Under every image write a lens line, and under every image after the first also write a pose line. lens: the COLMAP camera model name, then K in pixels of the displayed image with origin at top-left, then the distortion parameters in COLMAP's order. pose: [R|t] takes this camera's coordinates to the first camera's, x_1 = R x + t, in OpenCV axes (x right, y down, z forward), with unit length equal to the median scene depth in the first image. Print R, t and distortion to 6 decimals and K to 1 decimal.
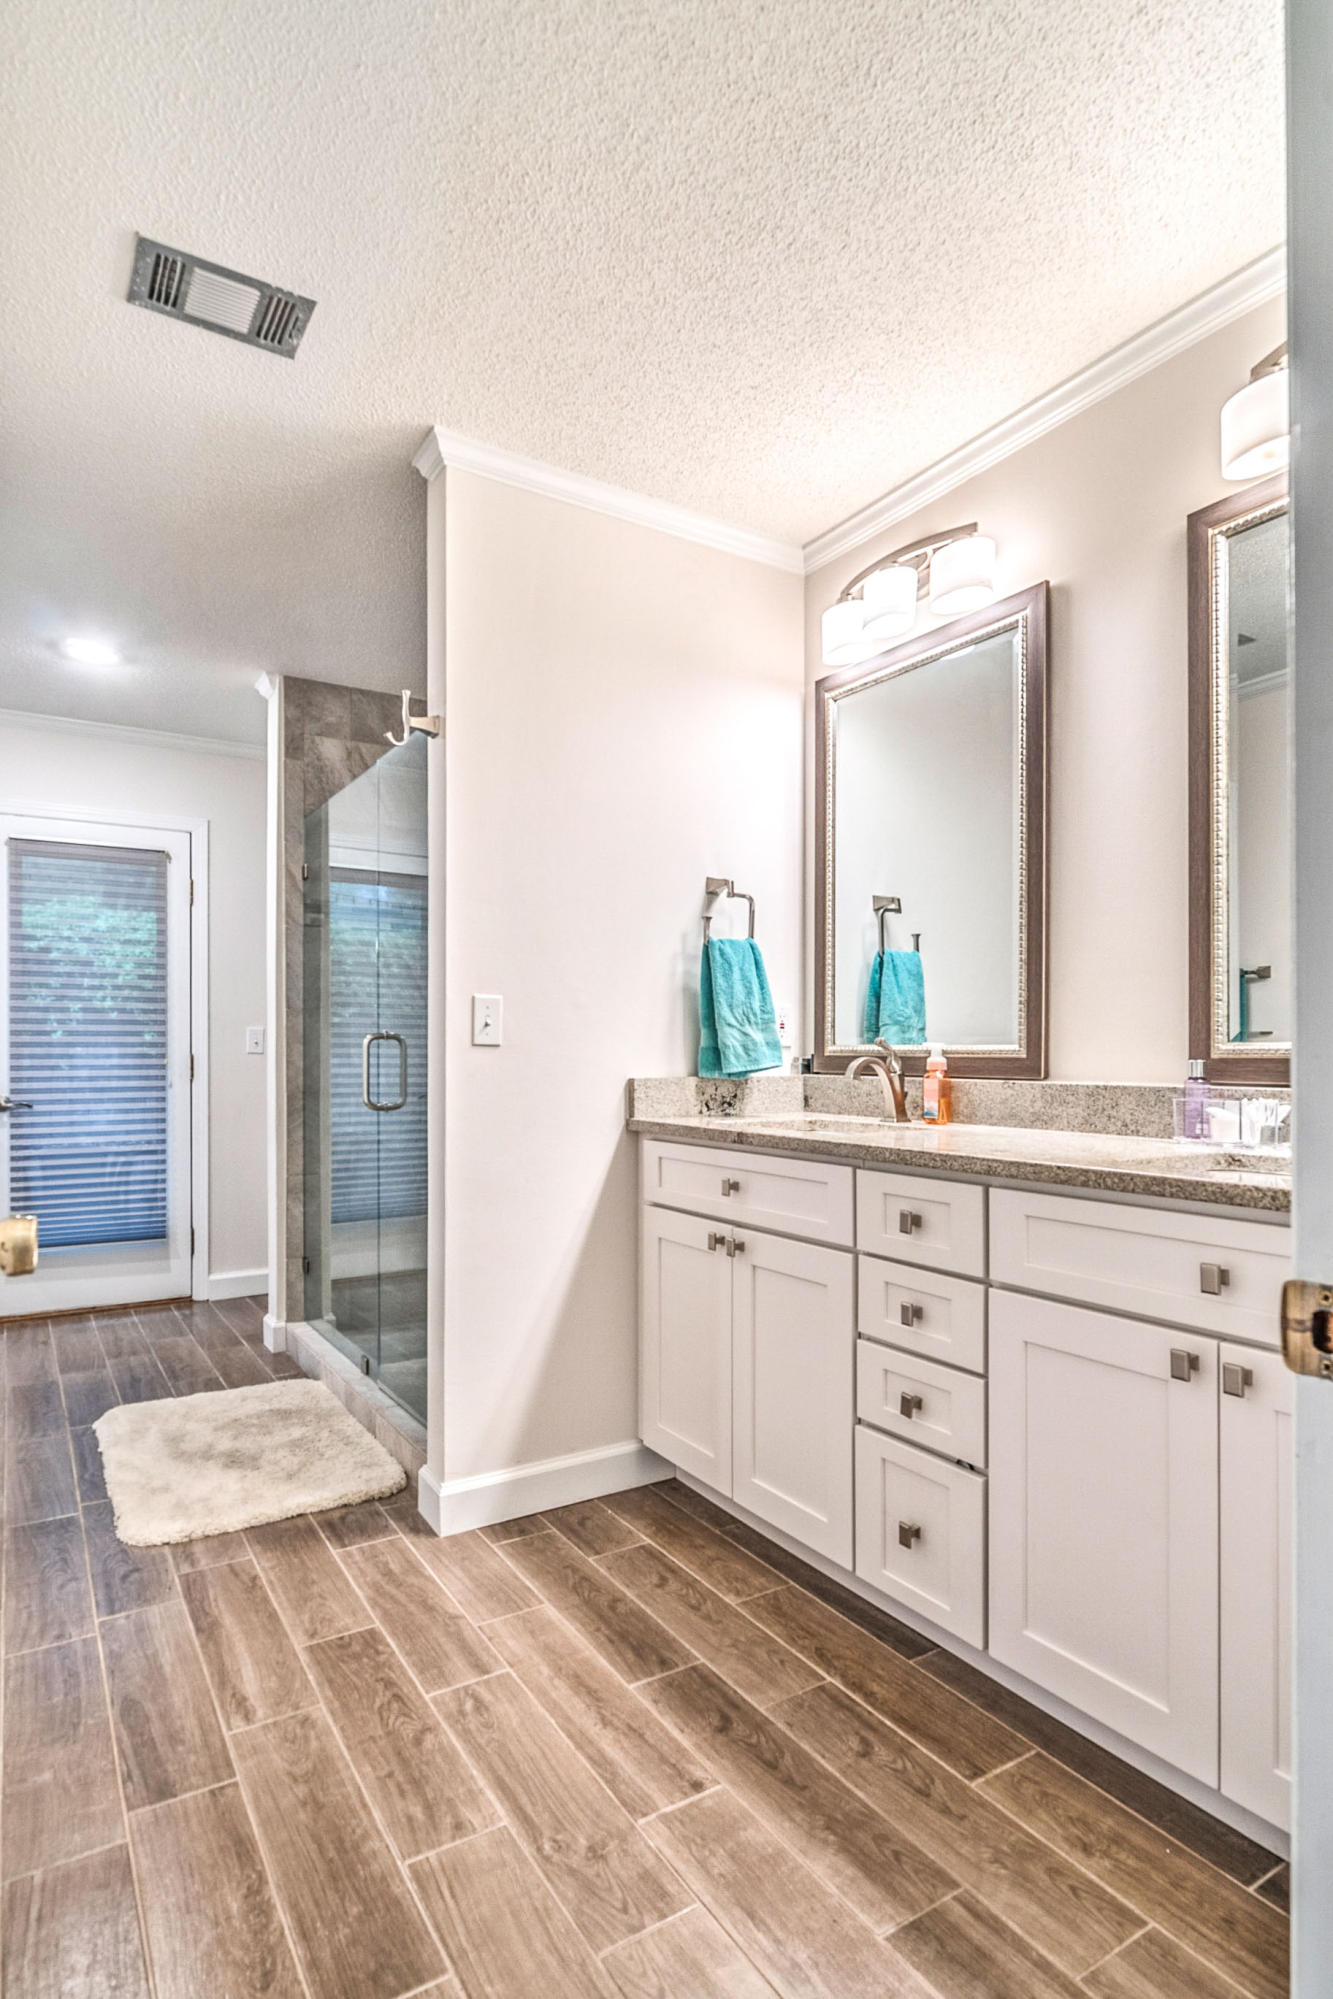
lens RADIAL K [[1072.5, 0, 661.7], [0, 1072.5, 1052.1], [0, 0, 1]] dist [-0.002269, -0.000877]
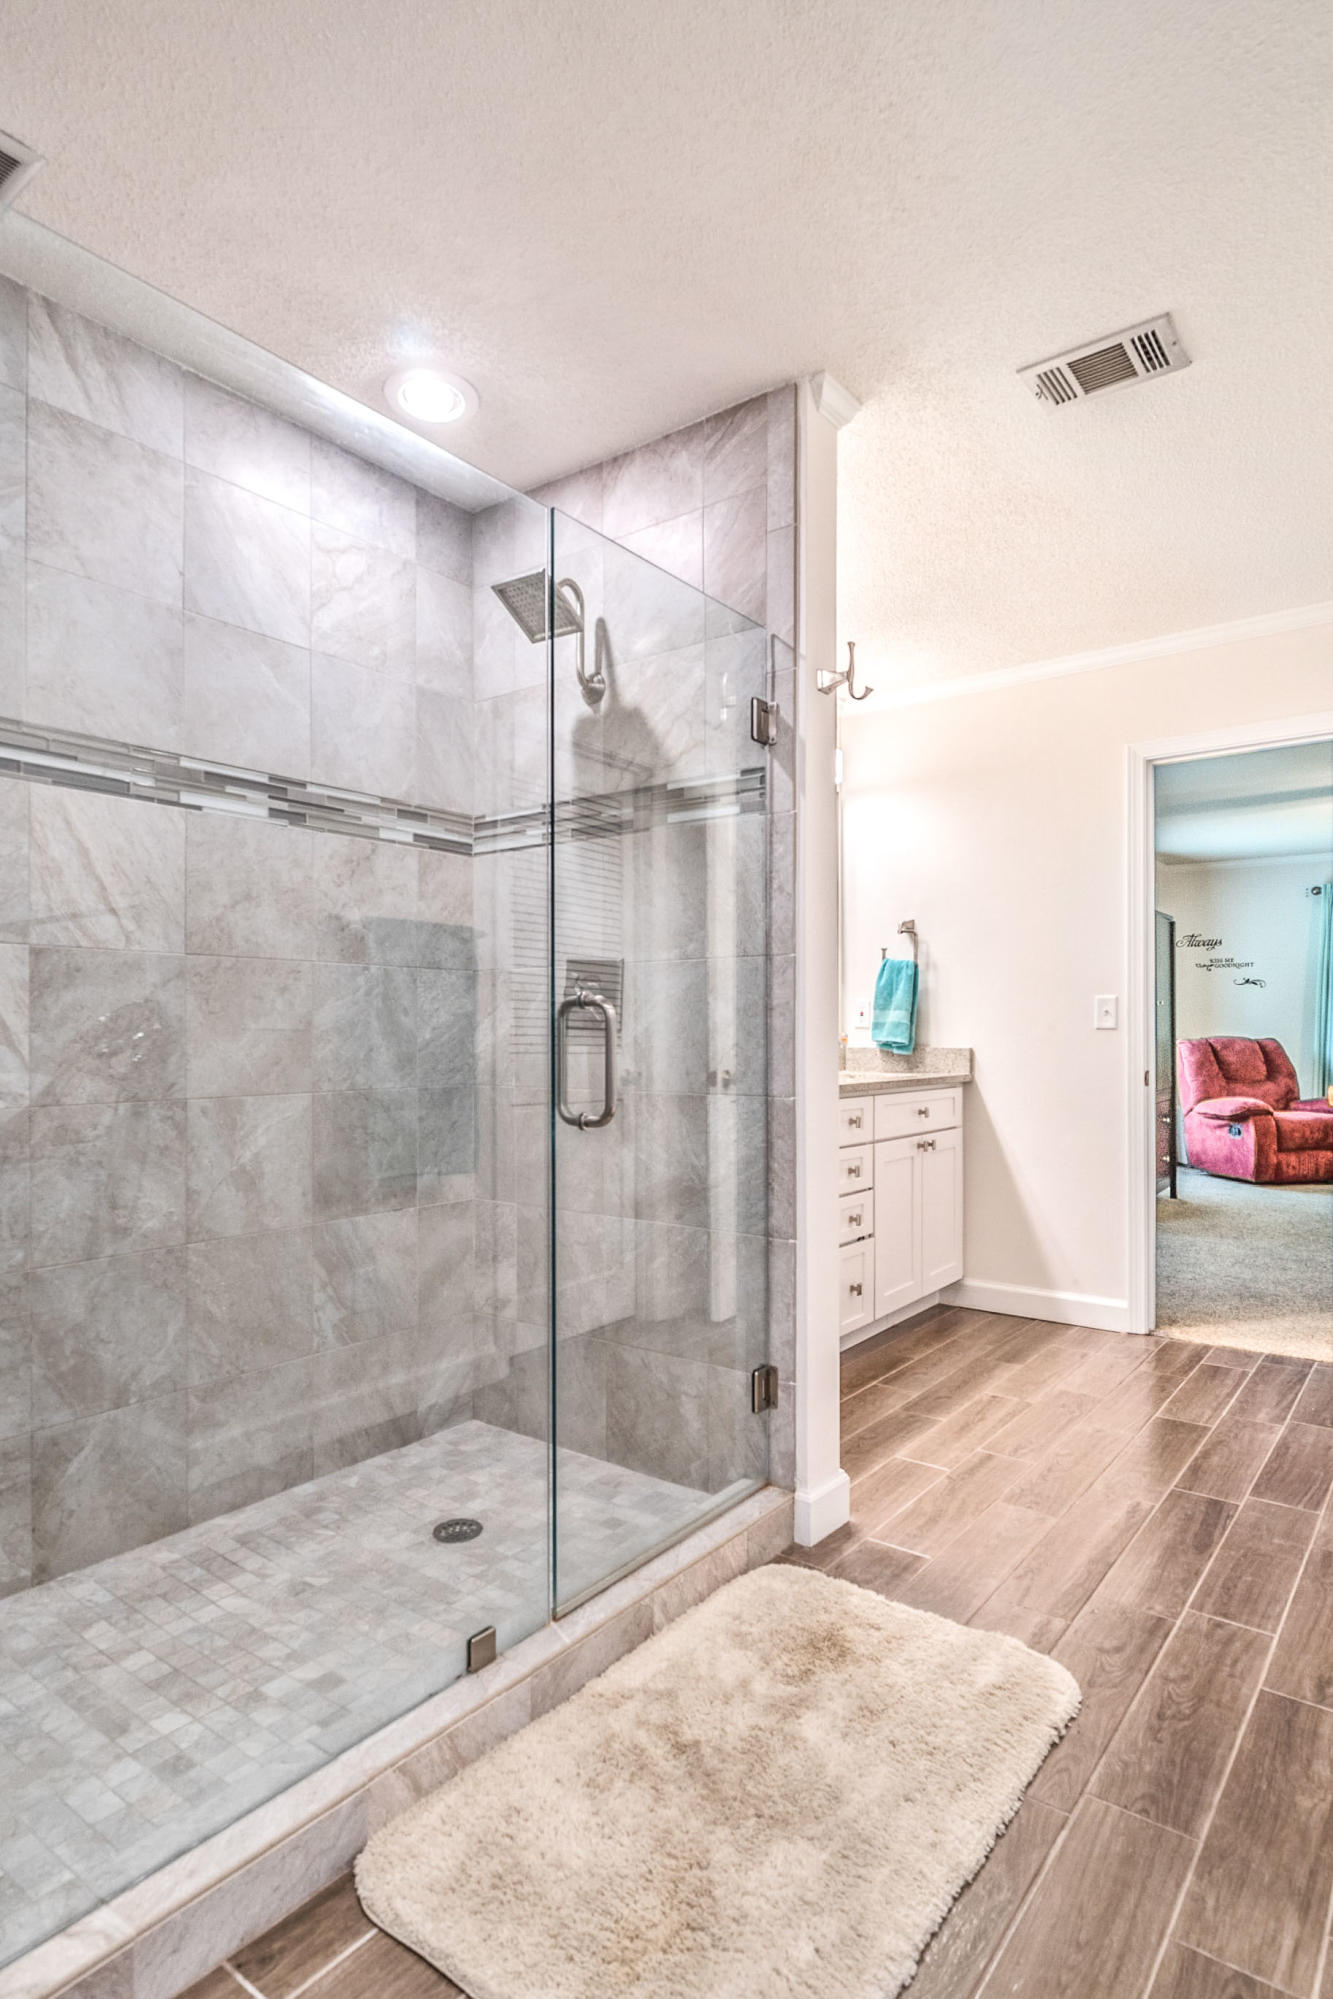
lens RADIAL K [[1061.0, 0, 661.2], [0, 1061.0, 1038.6], [0, 0, 1]] dist [-0.000048, -0.000420]
pose [[-0.348826, -0.006250, 0.937166, -1.462982], [-0.002321, 0.999980, 0.005806, -0.008576], [-0.937184, -0.000150, -0.348834, 2.054232]]
